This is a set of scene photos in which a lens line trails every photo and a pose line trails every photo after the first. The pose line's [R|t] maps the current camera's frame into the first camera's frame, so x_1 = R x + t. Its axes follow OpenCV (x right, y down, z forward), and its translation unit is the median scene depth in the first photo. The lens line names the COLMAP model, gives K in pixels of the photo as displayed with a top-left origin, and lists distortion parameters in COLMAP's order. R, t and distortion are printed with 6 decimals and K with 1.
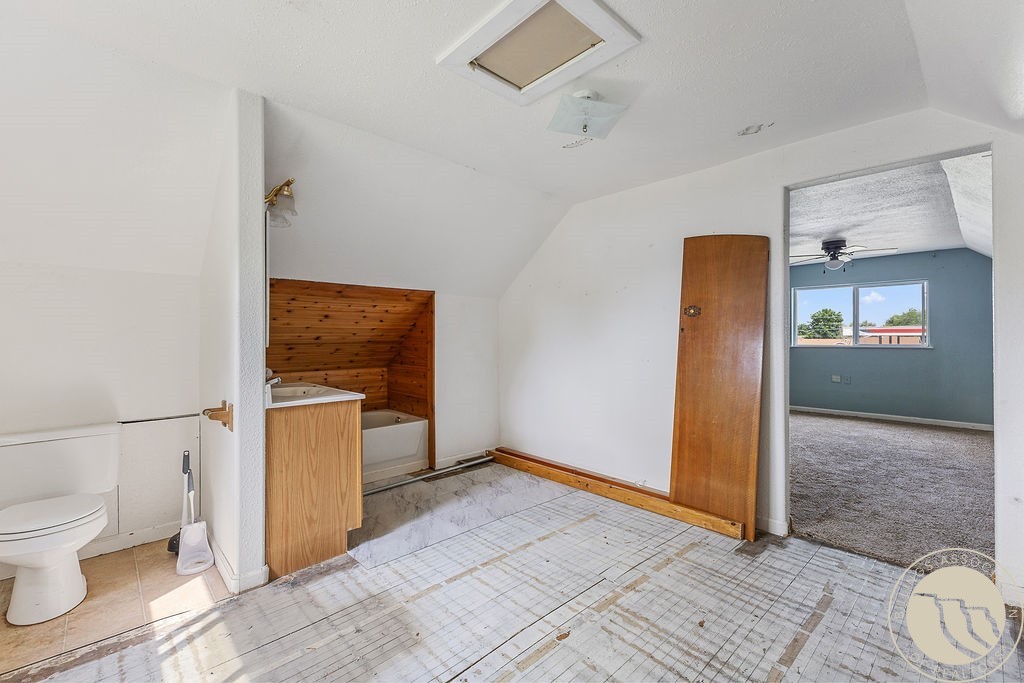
lens RADIAL K [[446.4, 0, 510.7], [0, 446.4, 335.0], [0, 0, 1]] dist [0.011084, 0.000789]
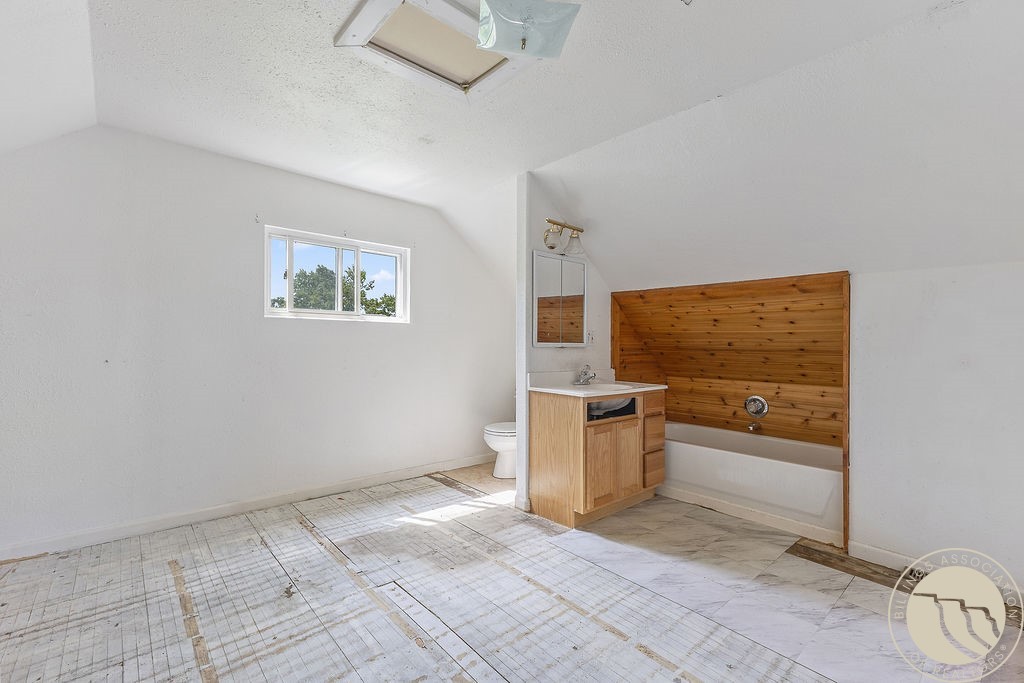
lens RADIAL K [[446.4, 0, 510.3], [0, 446.4, 343.4], [0, 0, 1]] dist [0.011084, 0.000789]
pose [[-0.043887, 0.002219, -0.999034, 0.794395], [-0.008971, 0.999956, 0.002615, 0.010828], [0.998996, 0.009077, -0.043865, 0.903283]]
